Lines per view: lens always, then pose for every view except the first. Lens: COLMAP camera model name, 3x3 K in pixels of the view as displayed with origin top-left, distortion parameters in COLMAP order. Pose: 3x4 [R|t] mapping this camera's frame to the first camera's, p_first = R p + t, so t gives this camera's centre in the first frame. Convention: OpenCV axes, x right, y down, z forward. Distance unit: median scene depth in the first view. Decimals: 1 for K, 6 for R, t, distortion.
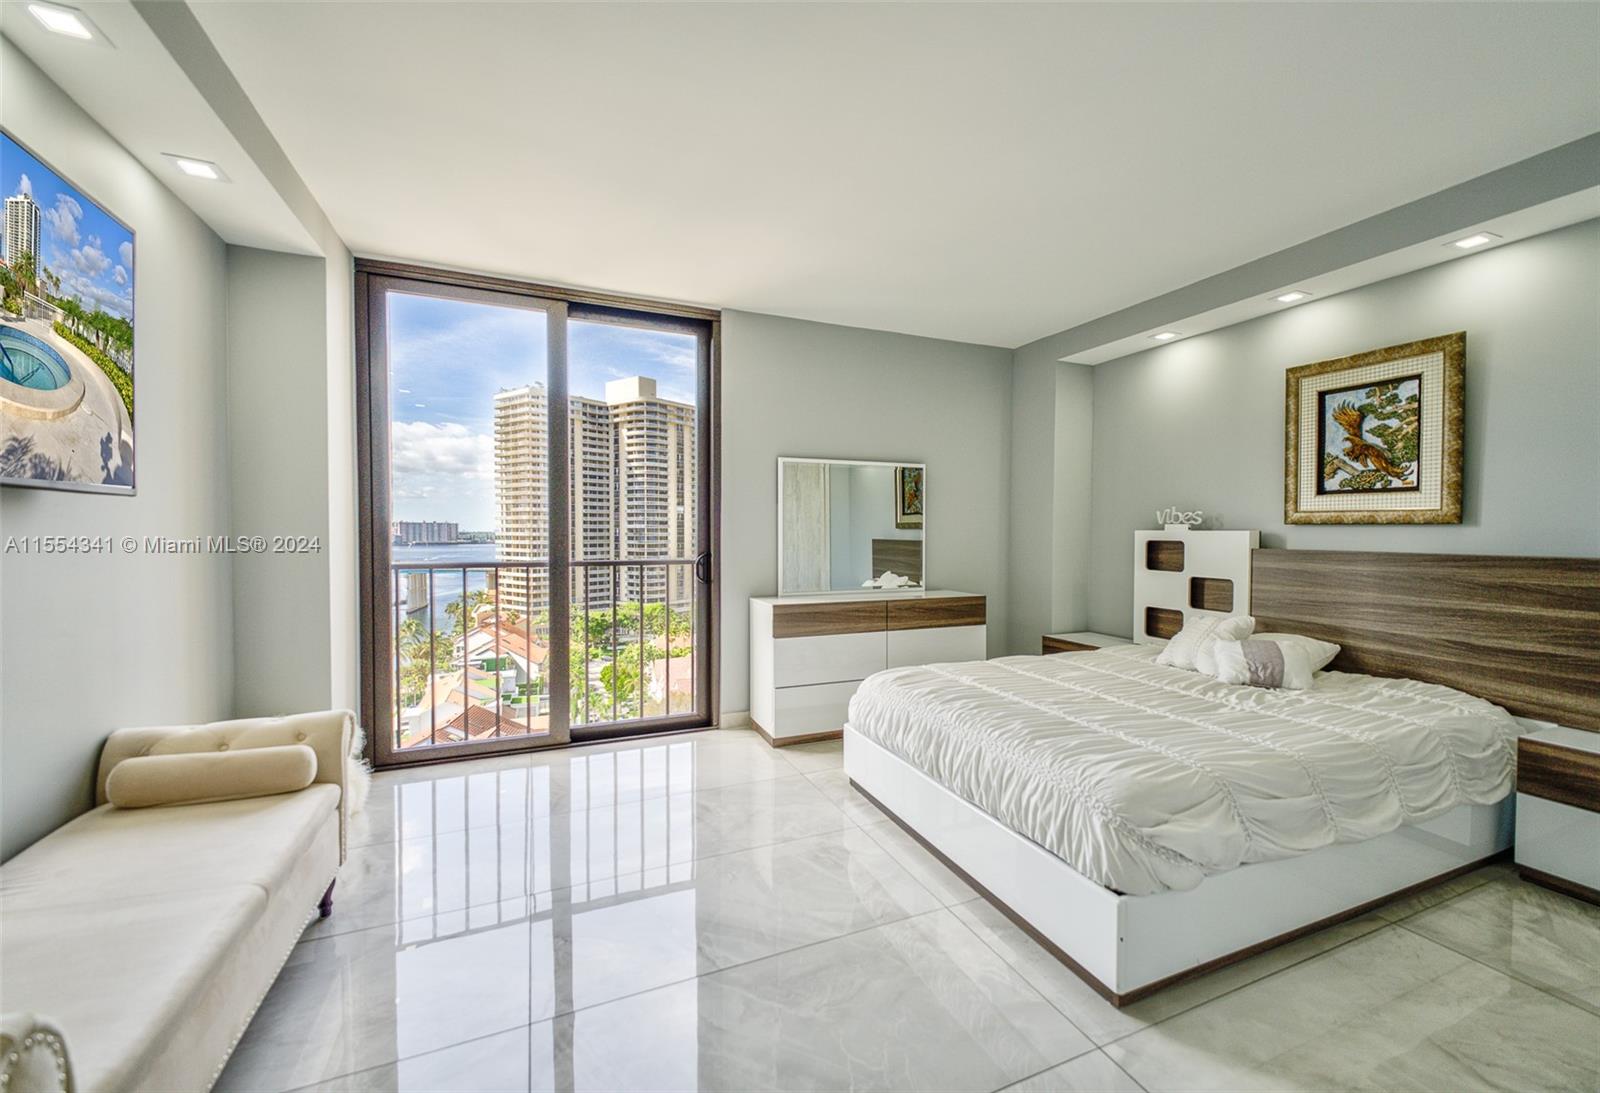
lens RADIAL K [[648.2, 0, 800.2], [0, 648.2, 546.3], [0, 0, 1]] dist [0.001258, 0.000141]
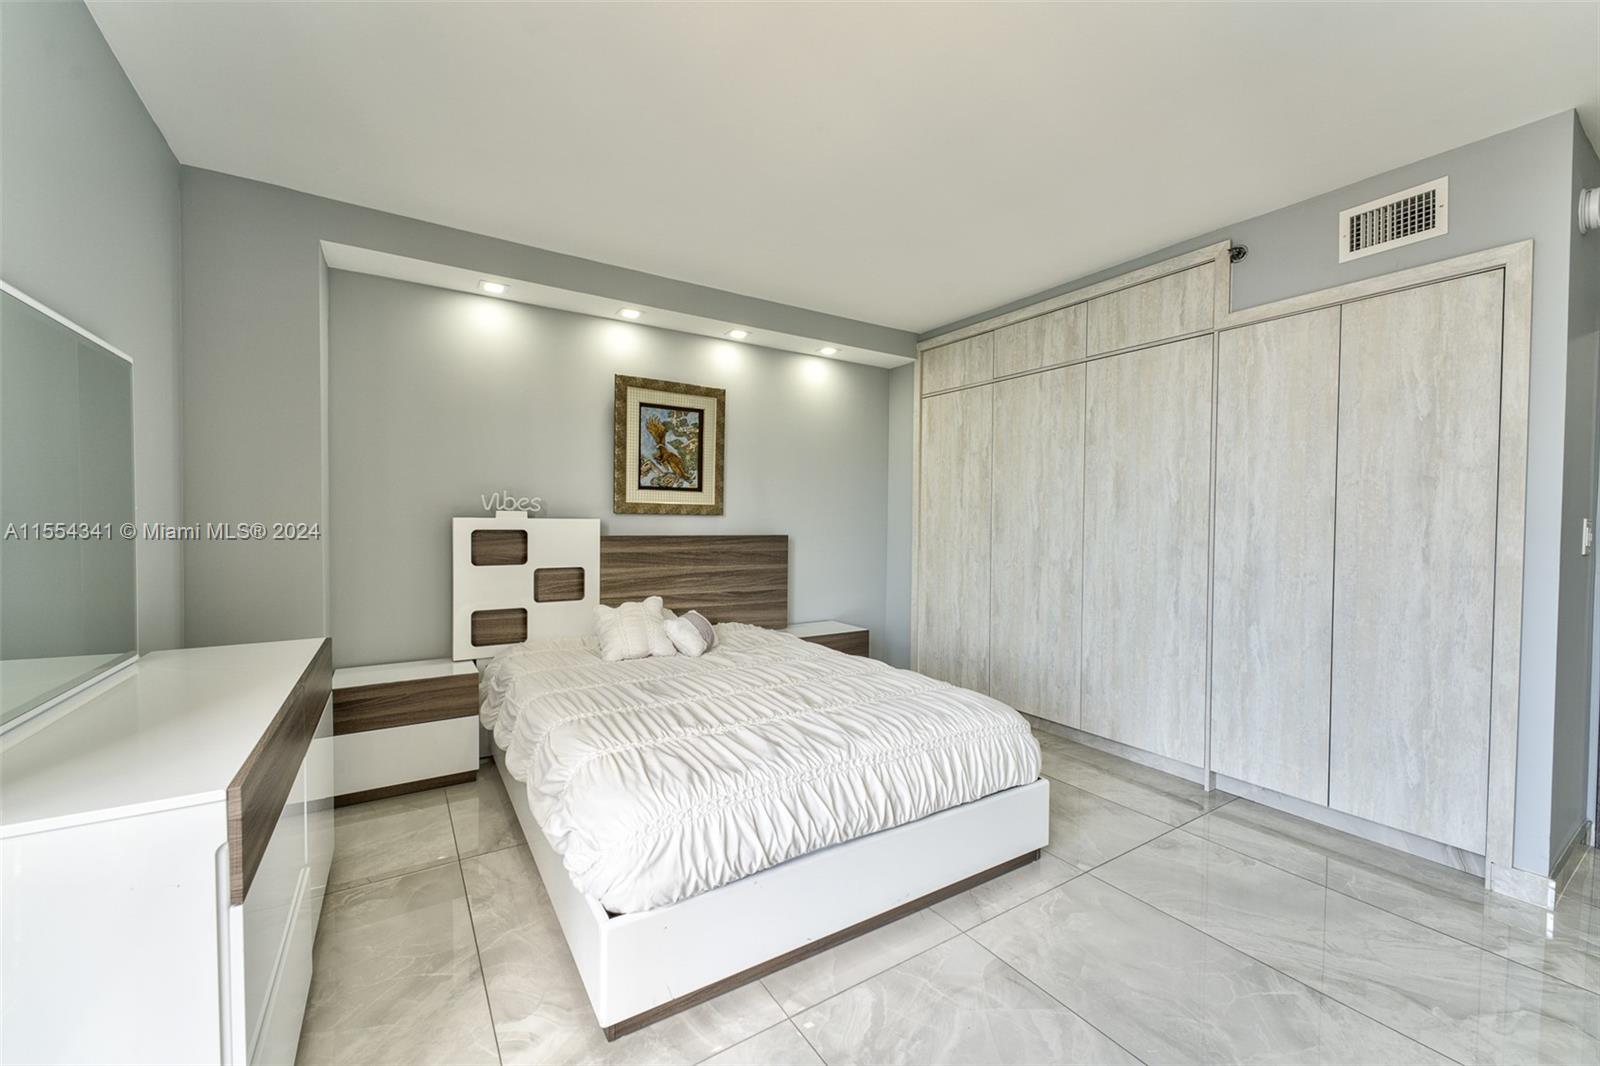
lens RADIAL K [[629.3, 0, 801.8], [0, 629.3, 537.8], [0, 0, 1]] dist [0.000274, -0.000022]
pose [[-0.187165, -0.028177, 0.981924, -0.420293], [0.018186, 0.999318, 0.032143, -0.022805], [-0.982160, 0.023874, -0.186525, 0.982784]]
